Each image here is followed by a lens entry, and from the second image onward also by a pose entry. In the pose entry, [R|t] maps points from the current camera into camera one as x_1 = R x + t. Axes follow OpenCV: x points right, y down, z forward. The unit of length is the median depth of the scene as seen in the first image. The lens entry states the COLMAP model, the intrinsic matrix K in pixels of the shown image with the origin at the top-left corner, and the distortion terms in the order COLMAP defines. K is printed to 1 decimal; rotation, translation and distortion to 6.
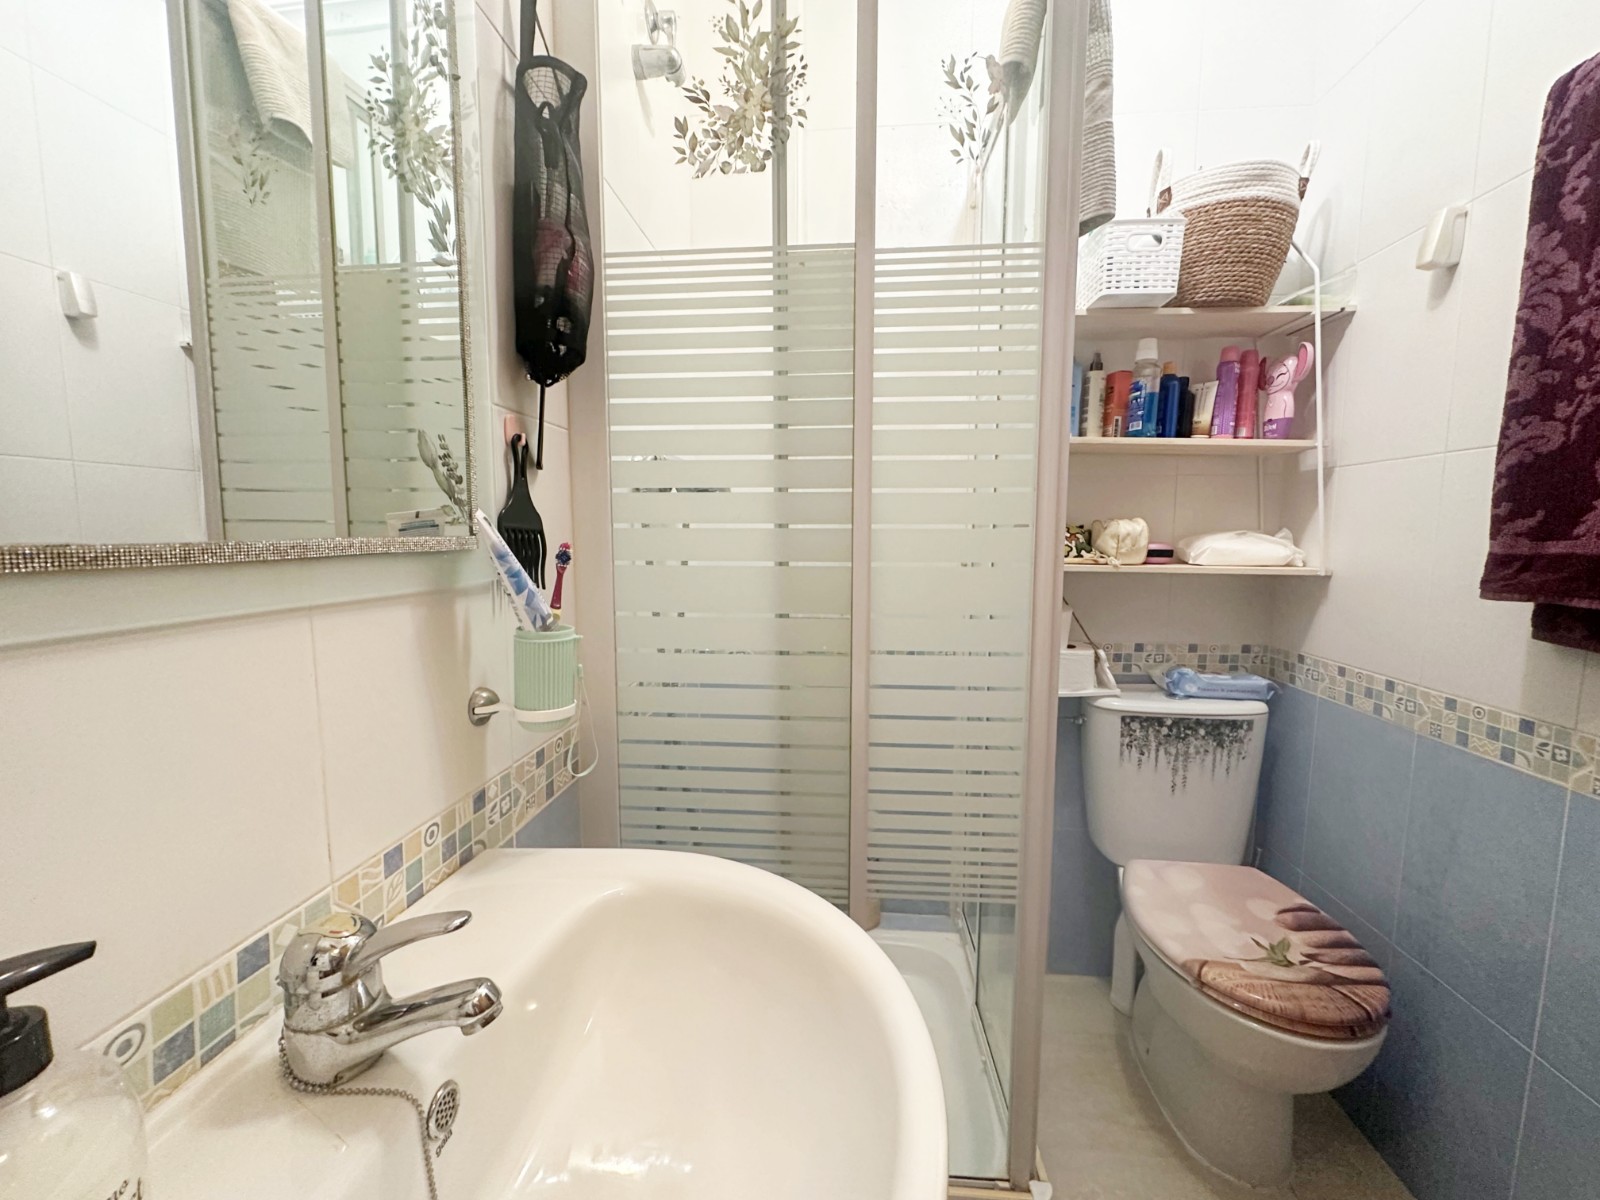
lens RADIAL K [[646.6, 0, 800.0], [0, 646.6, 600.0], [0, 0, 1]] dist [-0.001160, -0.000129]
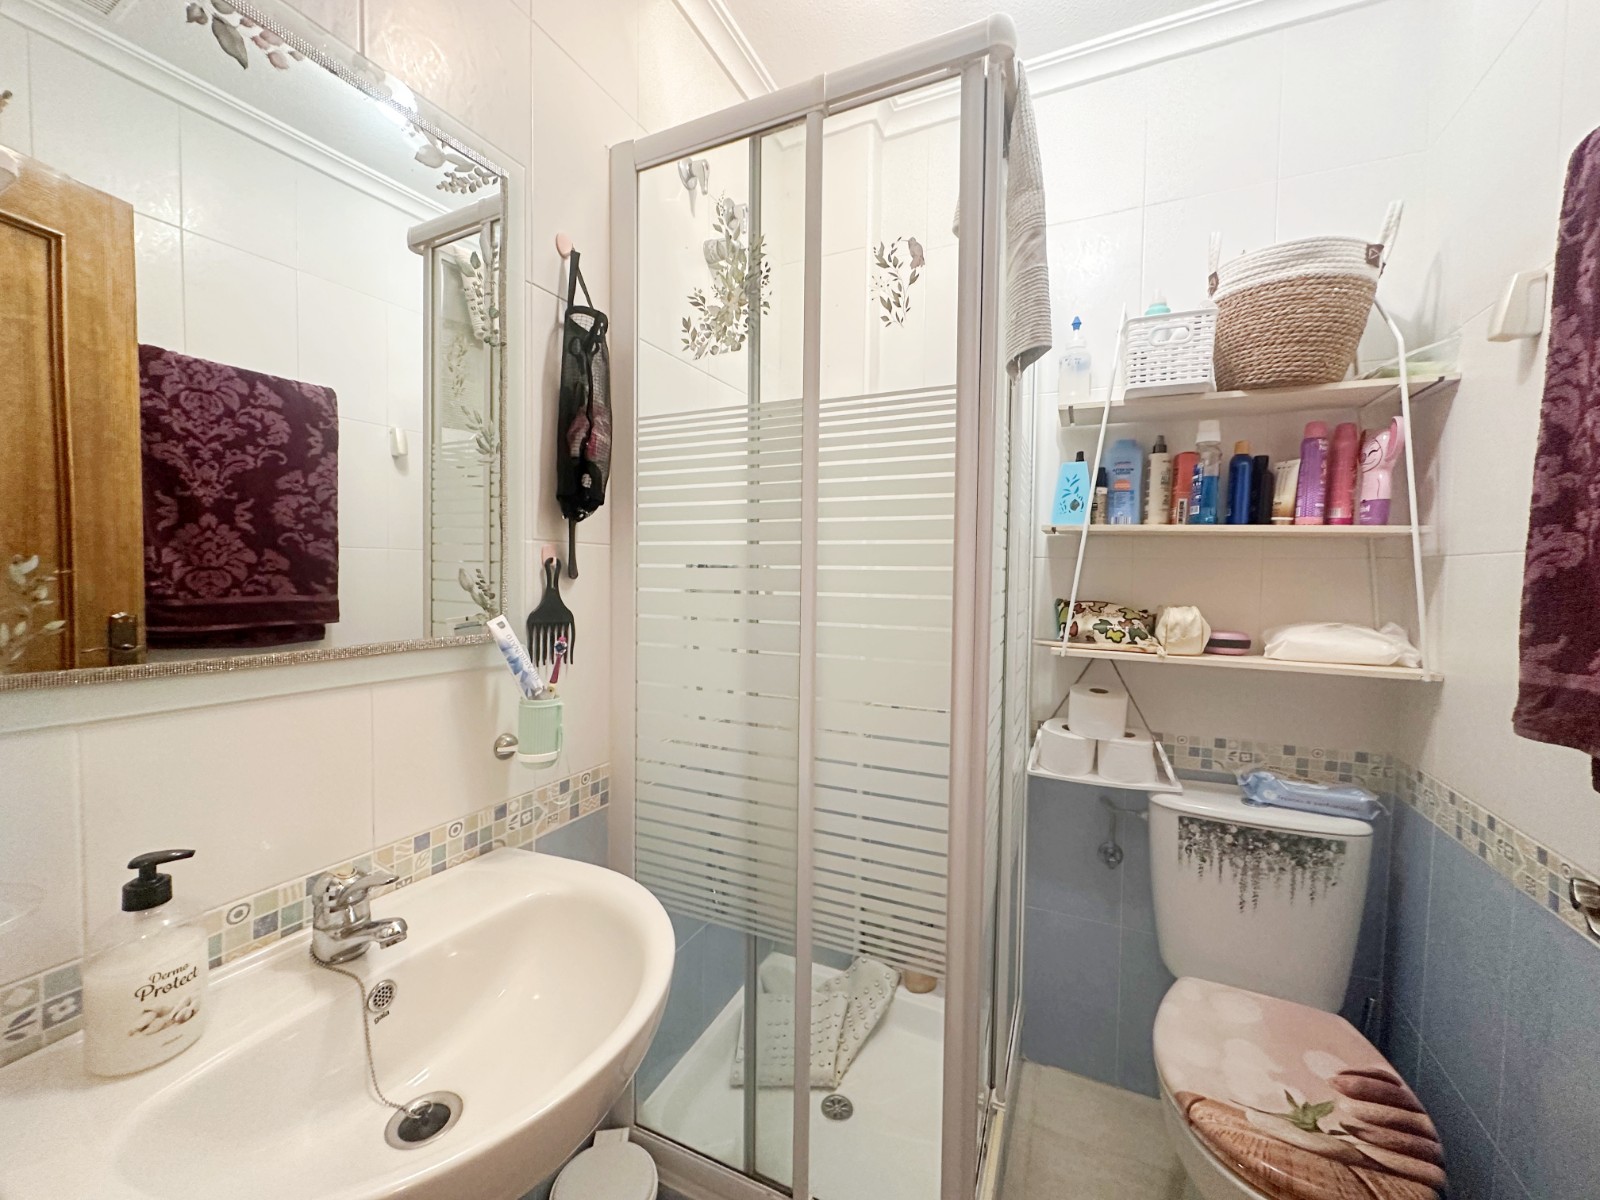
lens RADIAL K [[638.7, 0, 800.0], [0, 638.7, 600.0], [0, 0, 1]] dist [-0.002704, 0.001013]
pose [[0.941167, 0.024676, -0.337041, 0.463384], [-0.047078, 0.997179, -0.058457, -0.085514], [0.334648, 0.070885, 0.939673, -0.120188]]
